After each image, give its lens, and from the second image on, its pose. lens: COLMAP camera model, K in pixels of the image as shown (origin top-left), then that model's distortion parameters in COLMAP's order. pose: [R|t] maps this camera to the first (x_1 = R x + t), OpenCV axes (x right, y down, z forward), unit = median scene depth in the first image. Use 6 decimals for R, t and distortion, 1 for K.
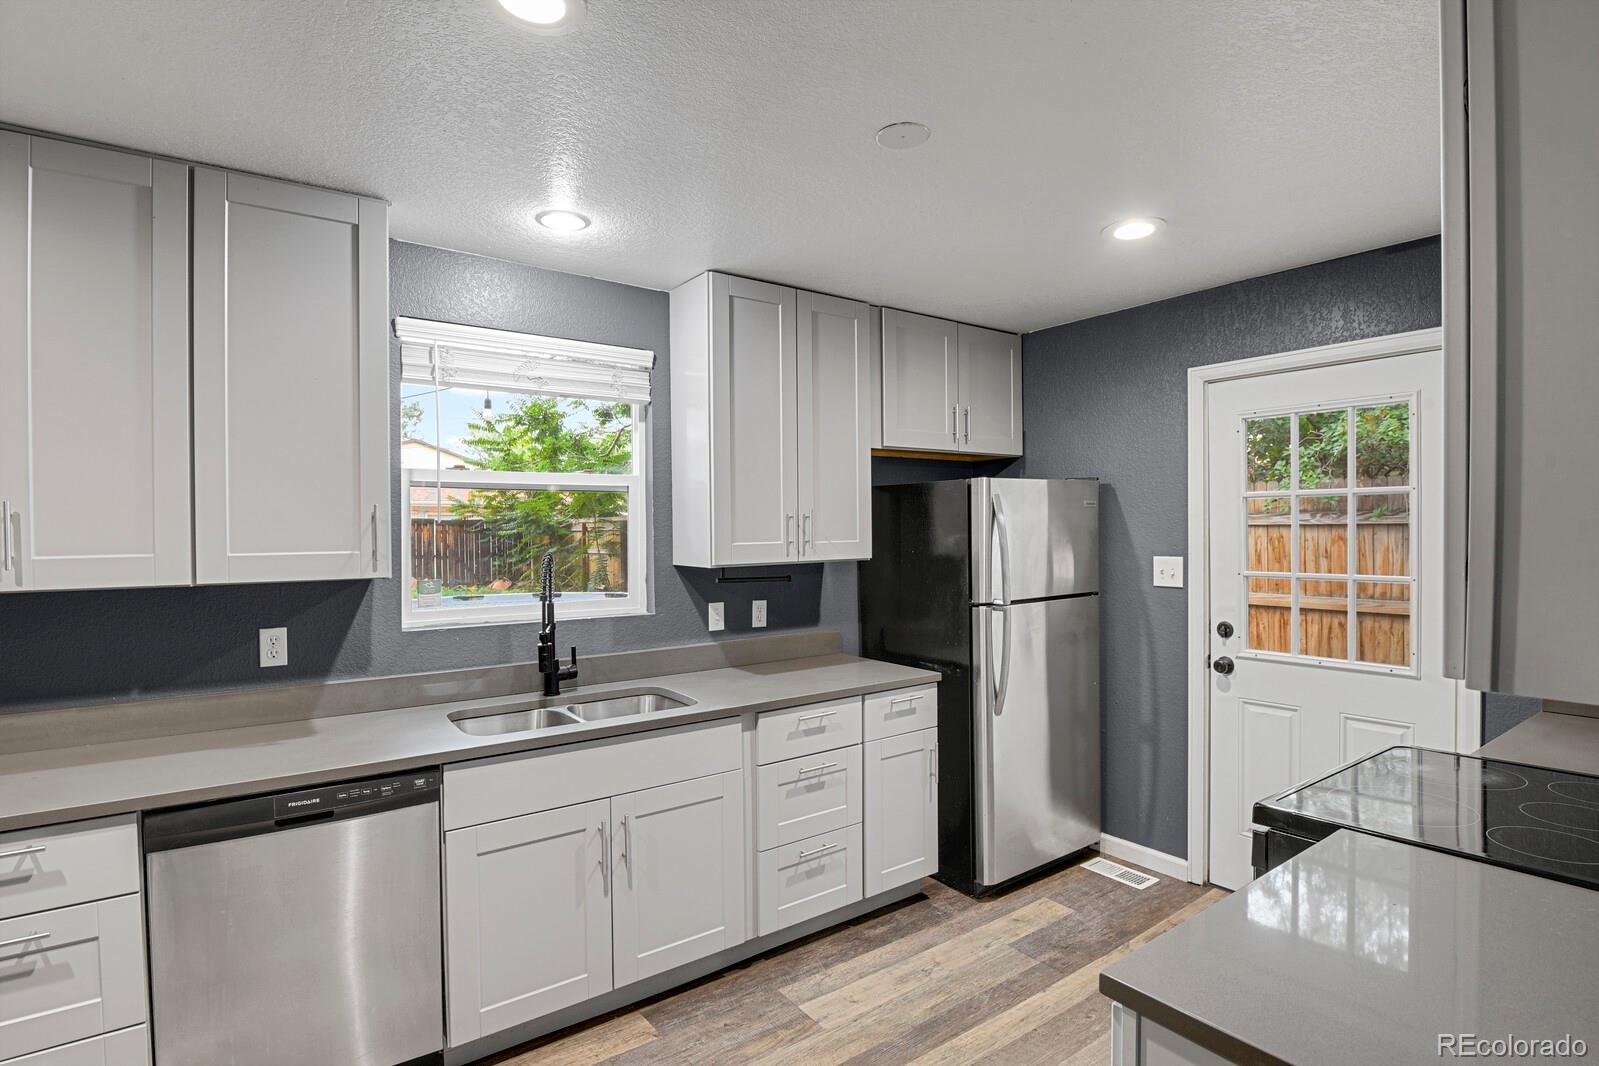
lens RADIAL K [[797.1, 0, 806.0], [0, 797.1, 540.2], [0, 0, 1]] dist [-0.025789, -0.001116]
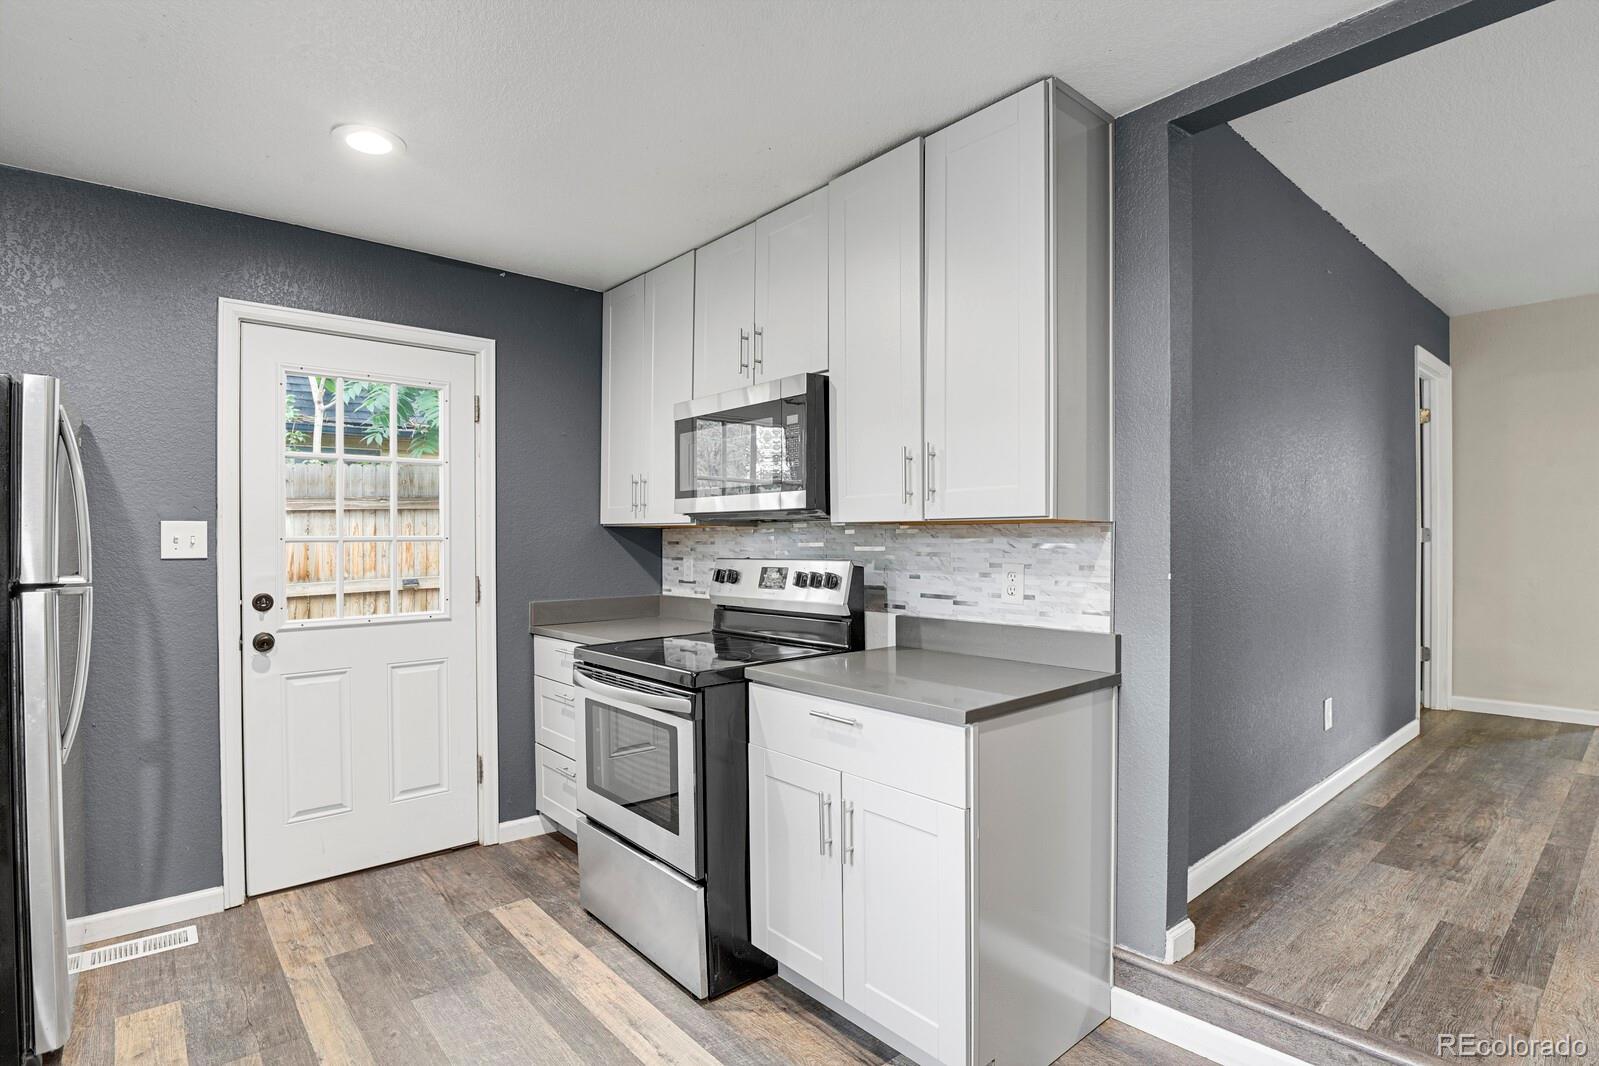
lens RADIAL K [[797.1, 0, 799.7], [0, 797.1, 539.8], [0, 0, 1]] dist [-0.025789, -0.001116]
pose [[-0.077867, 0.006618, 0.996942, -0.562981], [0.021282, 0.999761, -0.004974, 0.083925], [-0.996737, 0.020830, -0.077990, 0.648827]]
